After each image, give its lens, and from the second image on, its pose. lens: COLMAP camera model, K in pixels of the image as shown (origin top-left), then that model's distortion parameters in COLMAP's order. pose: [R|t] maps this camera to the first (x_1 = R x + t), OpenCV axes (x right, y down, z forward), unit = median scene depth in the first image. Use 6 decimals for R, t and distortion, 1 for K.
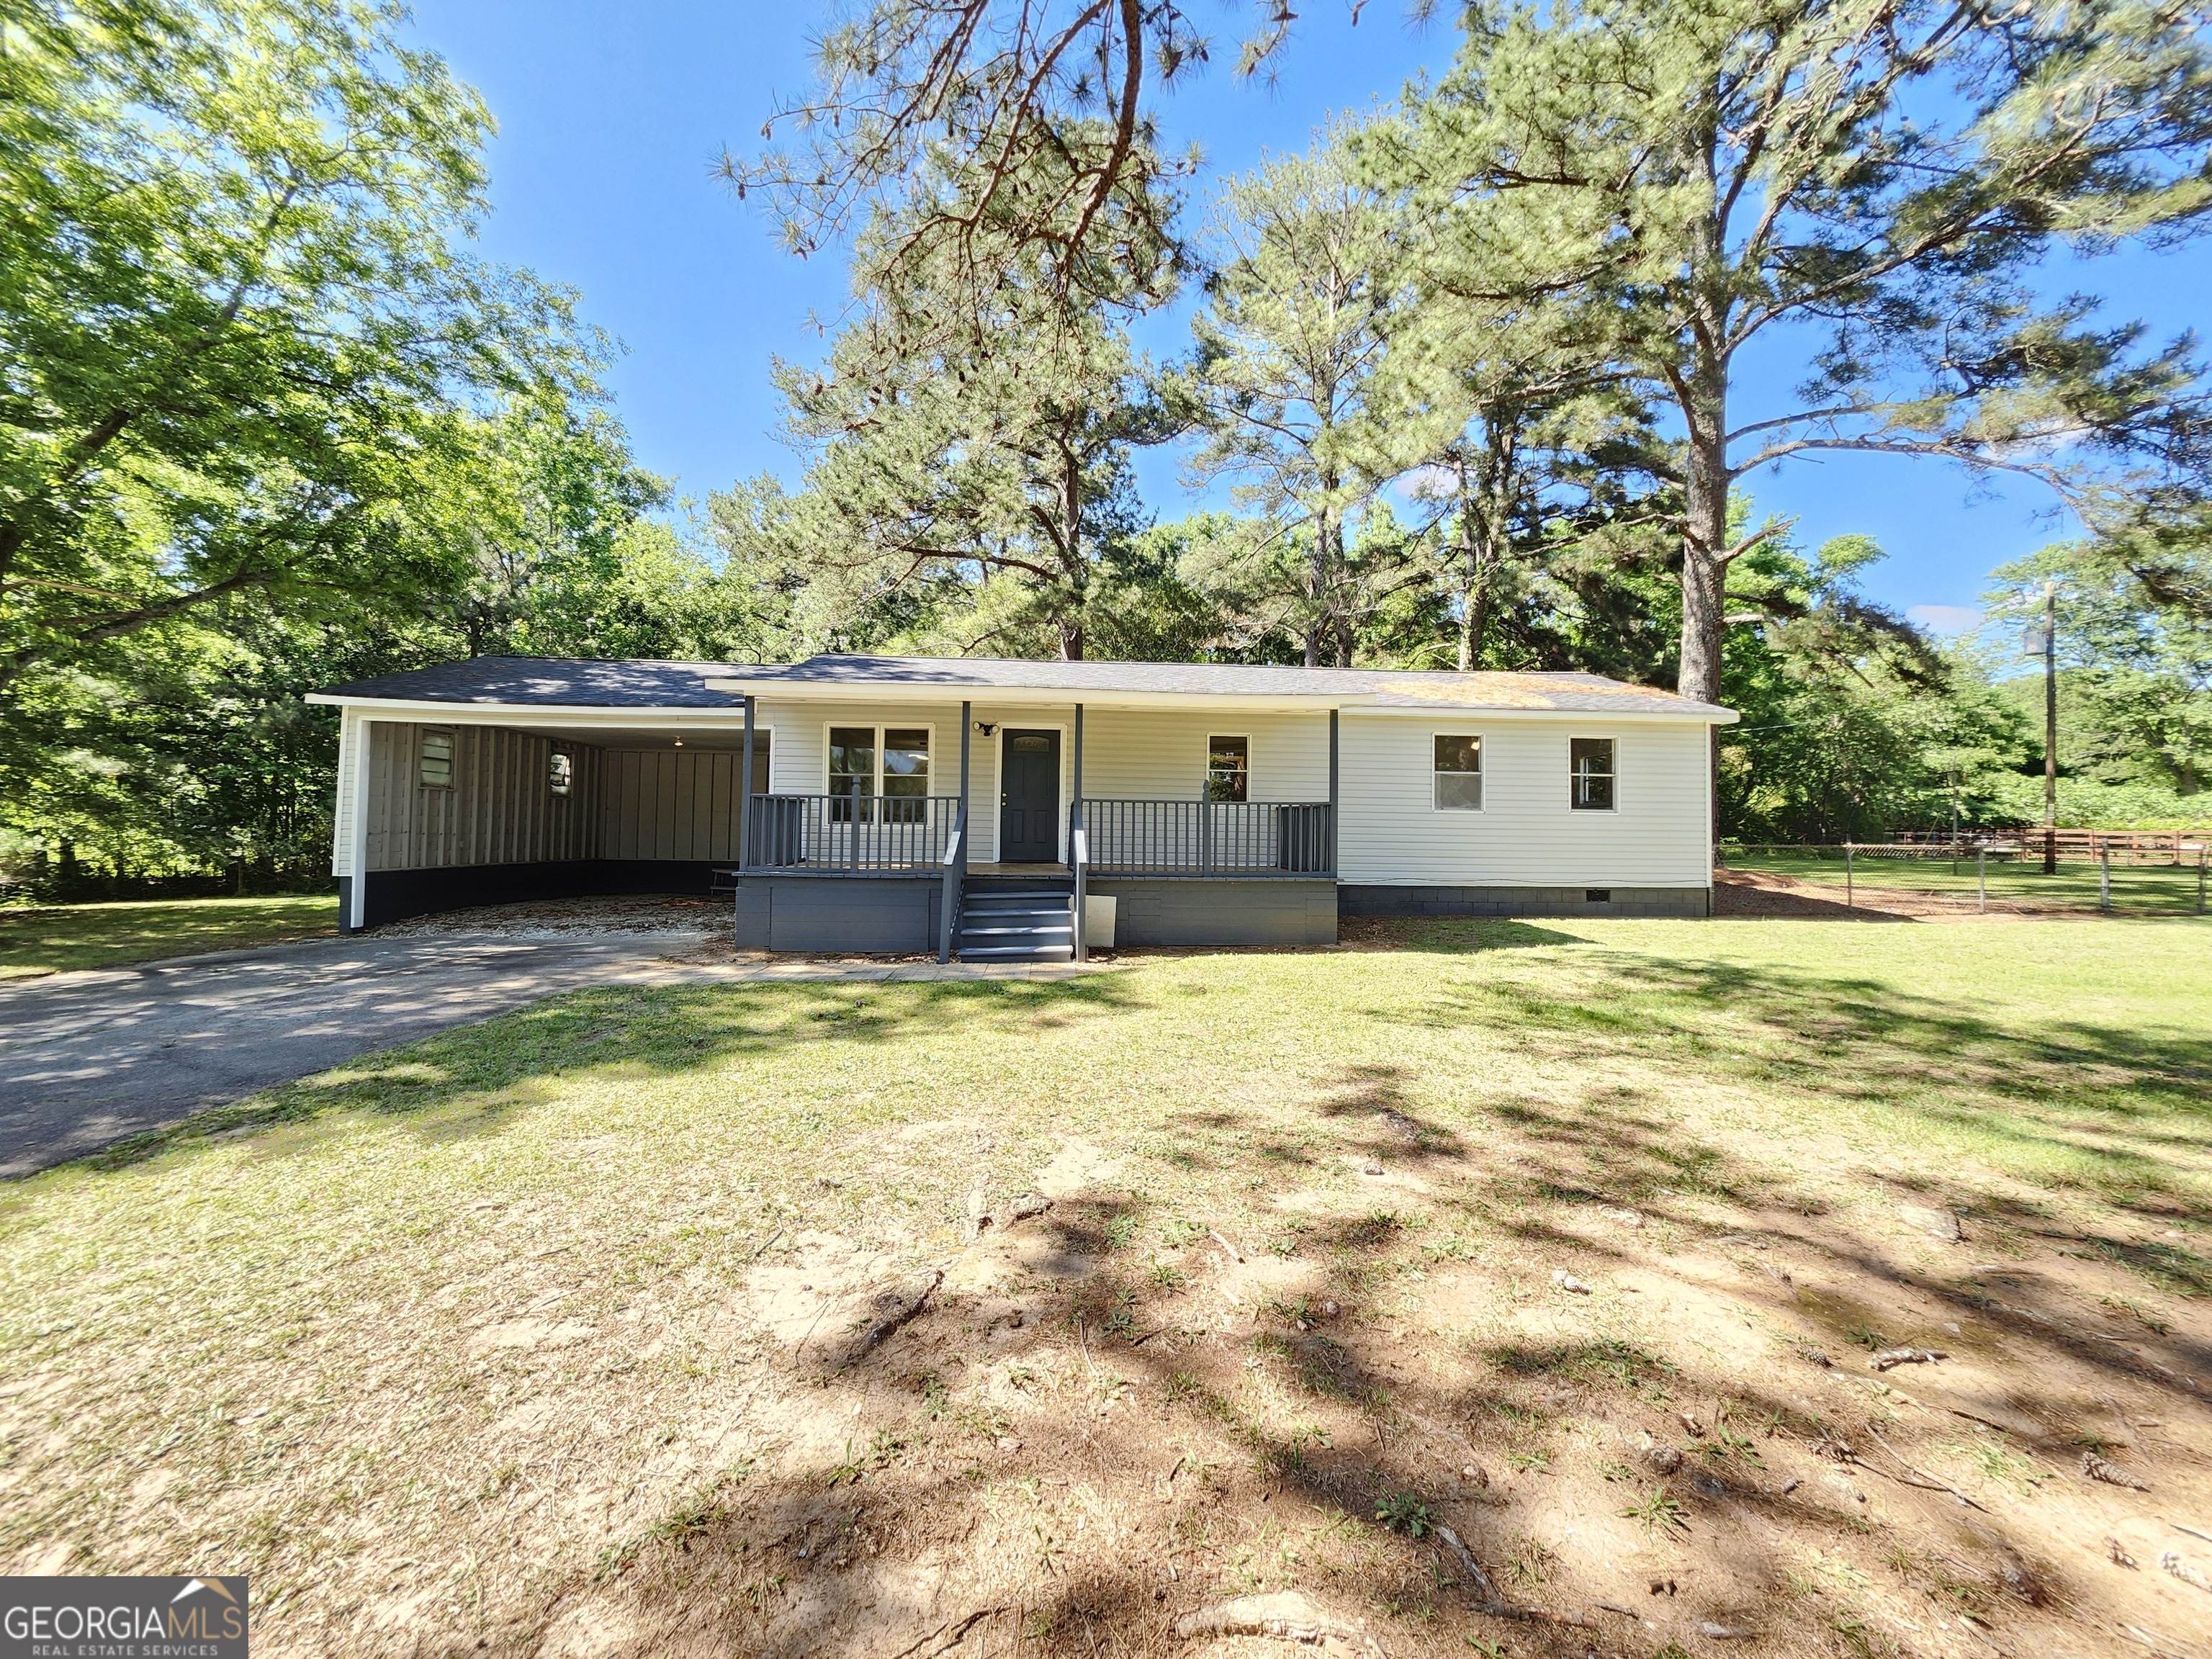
lens RADIAL K [[877.7, 0, 1085.2], [0, 877.7, 816.0], [0, 0, 1]] dist [-0.016415, -0.000050]
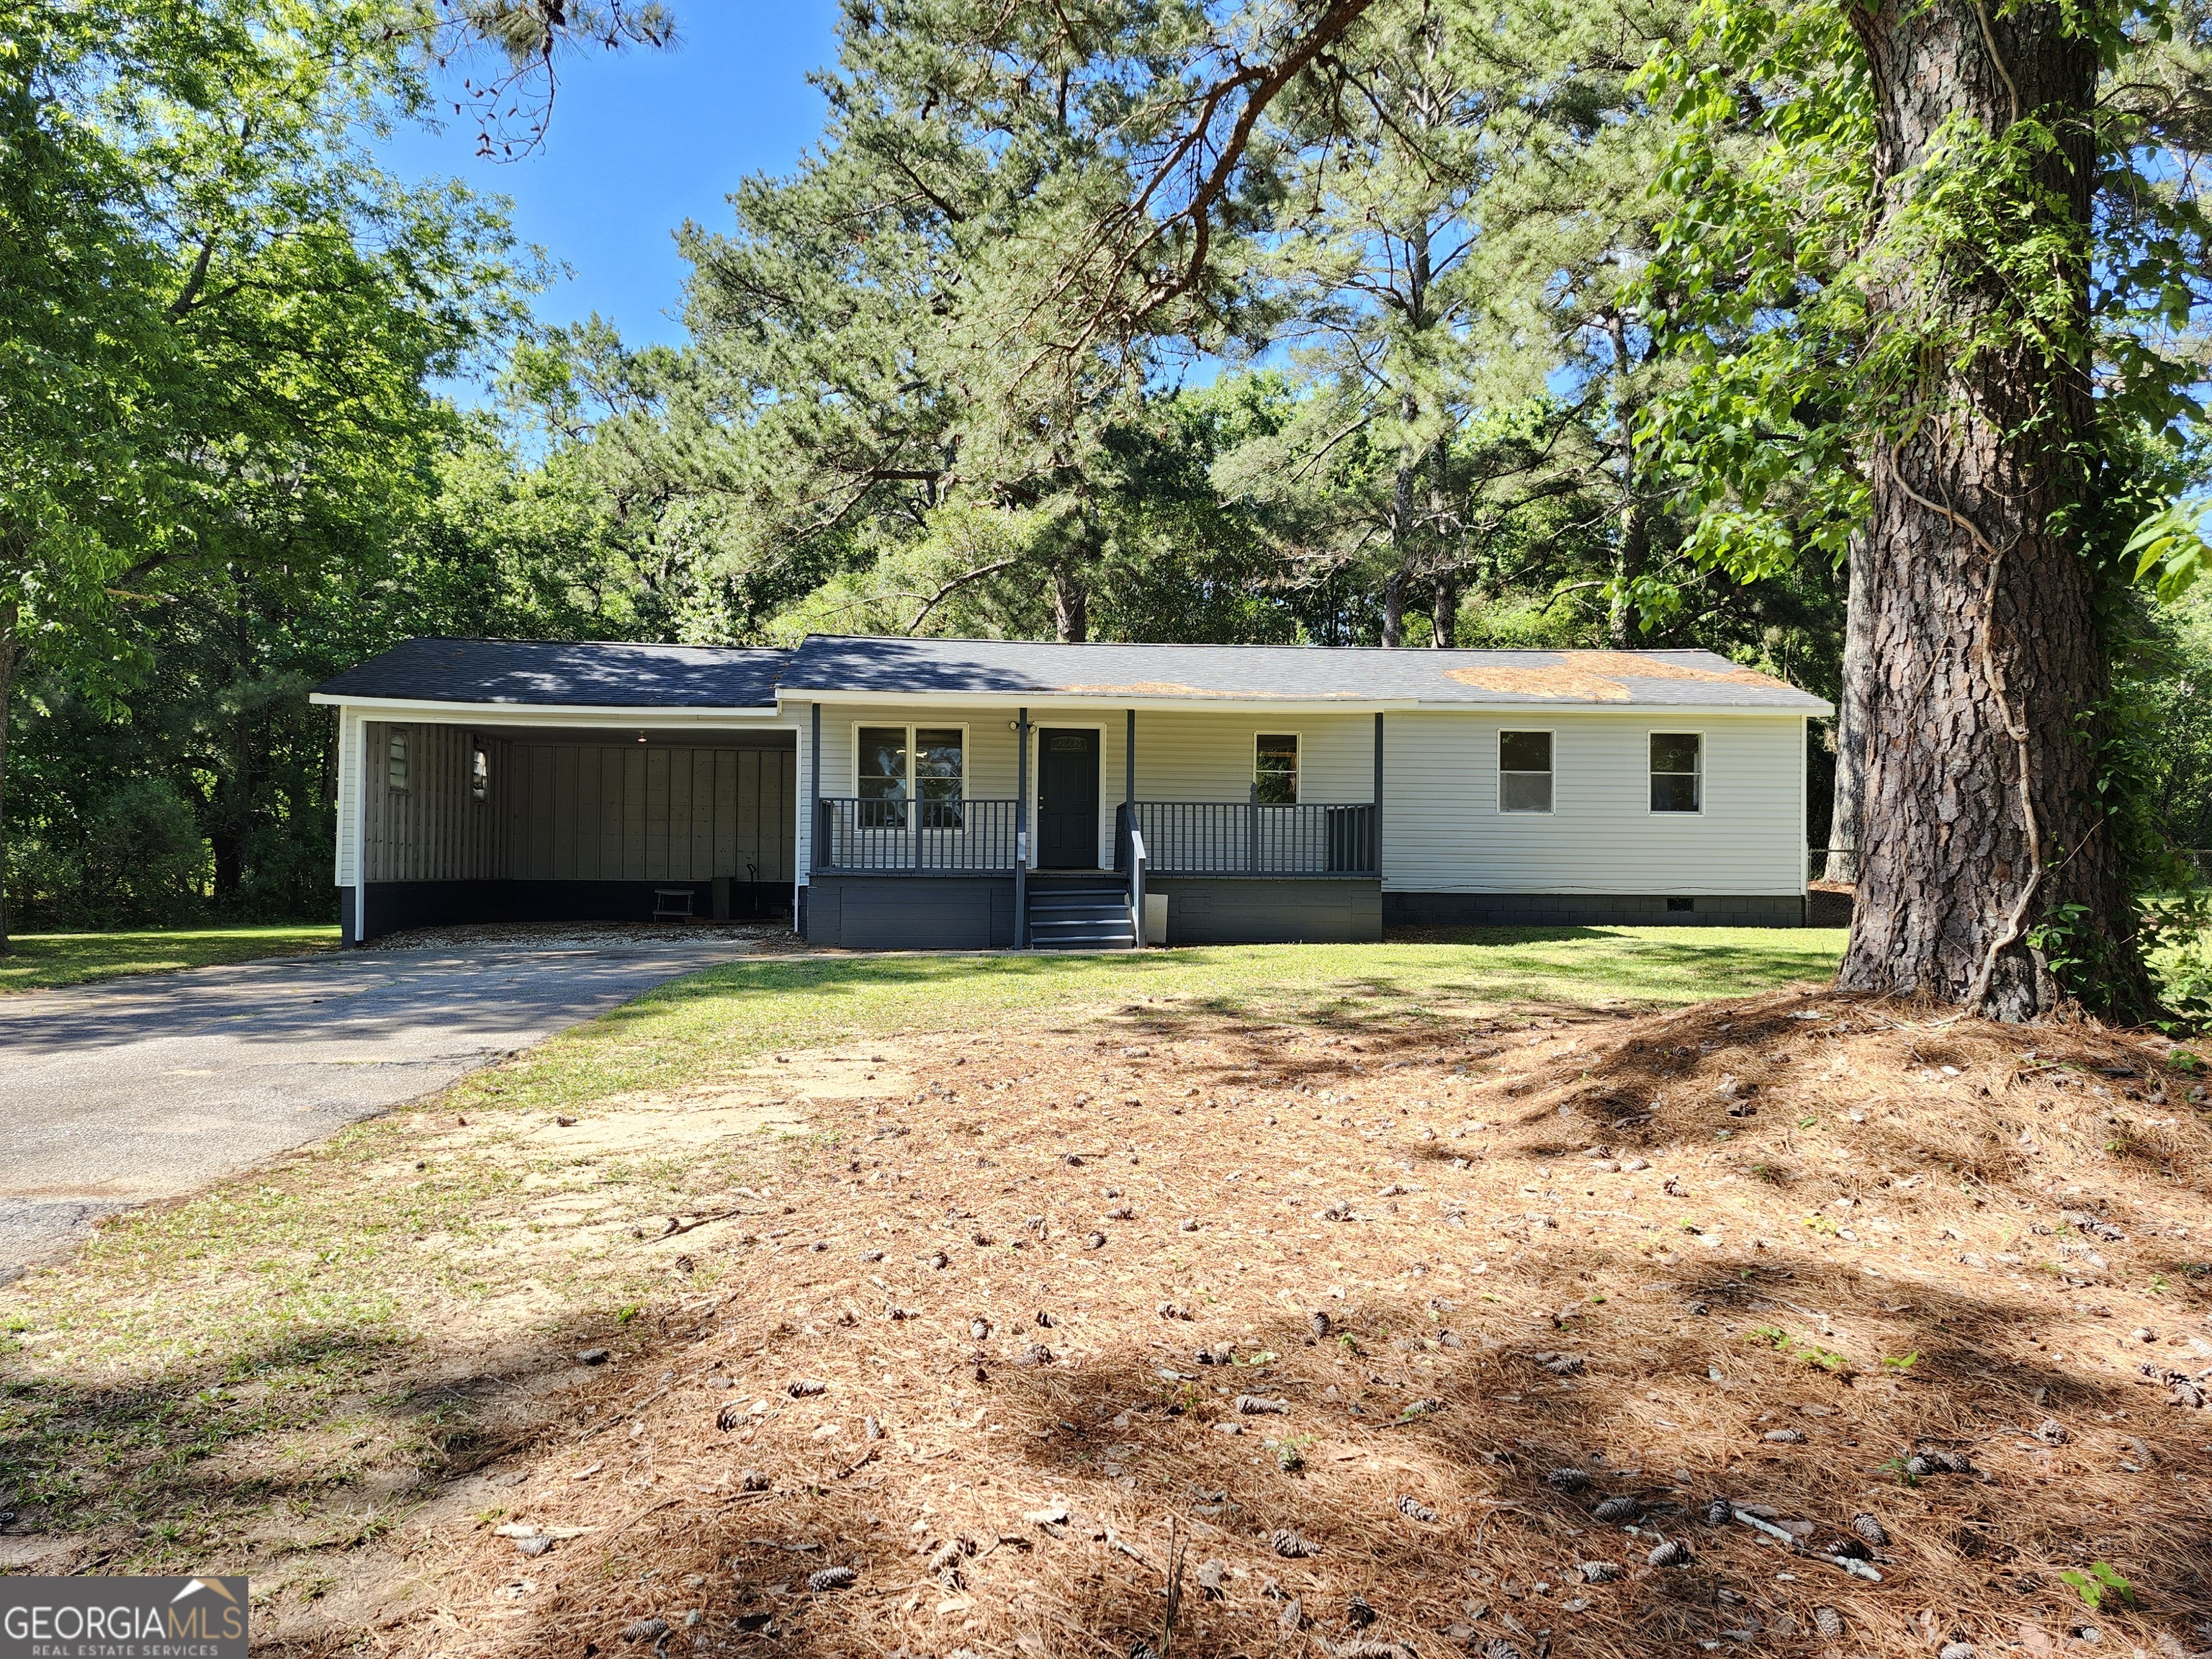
lens RADIAL K [[1485.1, 0, 1110.2], [0, 1485.1, 847.1], [0, 0, 1]] dist [0.002538, -0.000907]
pose [[0.999182, -0.005139, 0.040119, -0.082332], [0.004792, 0.999950, 0.008749, 0.015431], [-0.040162, -0.008549, 0.999157, -0.603053]]
